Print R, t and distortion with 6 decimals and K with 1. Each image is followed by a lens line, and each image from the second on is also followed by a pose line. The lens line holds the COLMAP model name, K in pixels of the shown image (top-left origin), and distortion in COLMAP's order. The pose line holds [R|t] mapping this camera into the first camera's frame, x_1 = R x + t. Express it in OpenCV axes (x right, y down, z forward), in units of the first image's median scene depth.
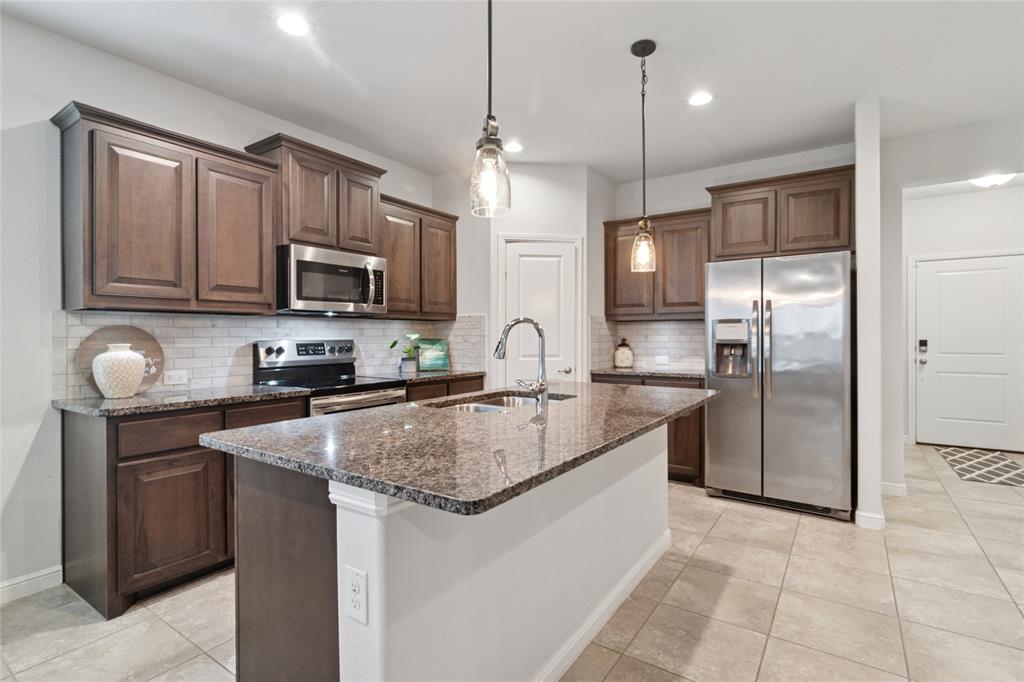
lens RADIAL K [[491.1, 0, 513.5], [0, 491.1, 338.1], [0, 0, 1]] dist [-0.001790, 0.000273]
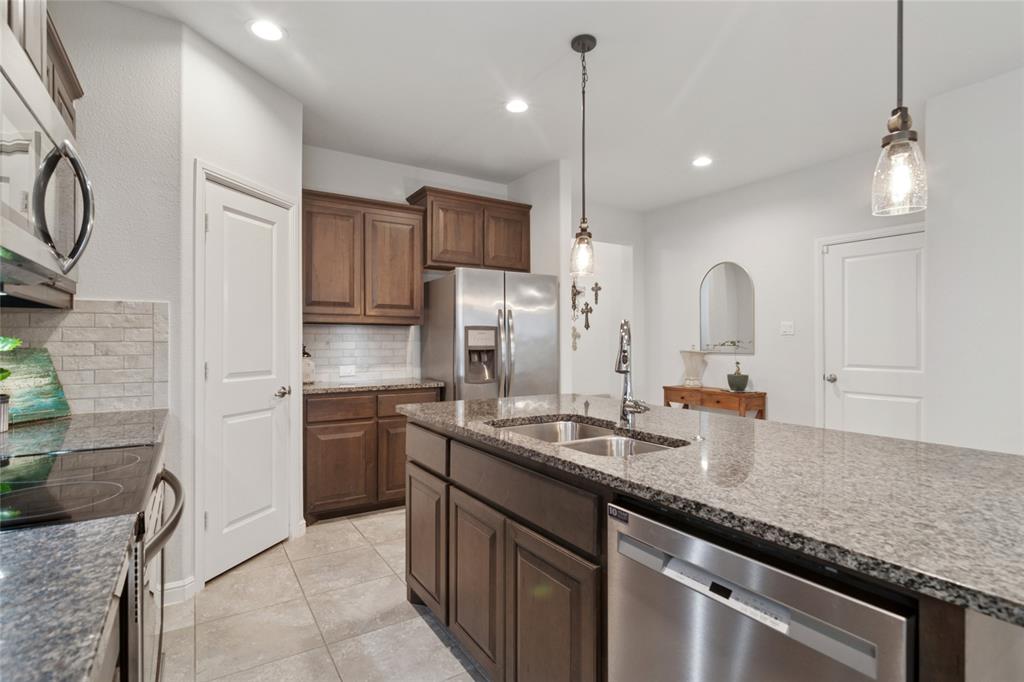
lens RADIAL K [[494.5, 0, 512.0], [0, 494.5, 341.0], [0, 0, 1]] dist [-0.000256, 0.000119]
pose [[0.393886, 0.002181, 0.919157, -0.539722], [0.005026, 0.999977, -0.004527, -0.001736], [-0.919146, 0.006403, 0.393866, 0.594429]]
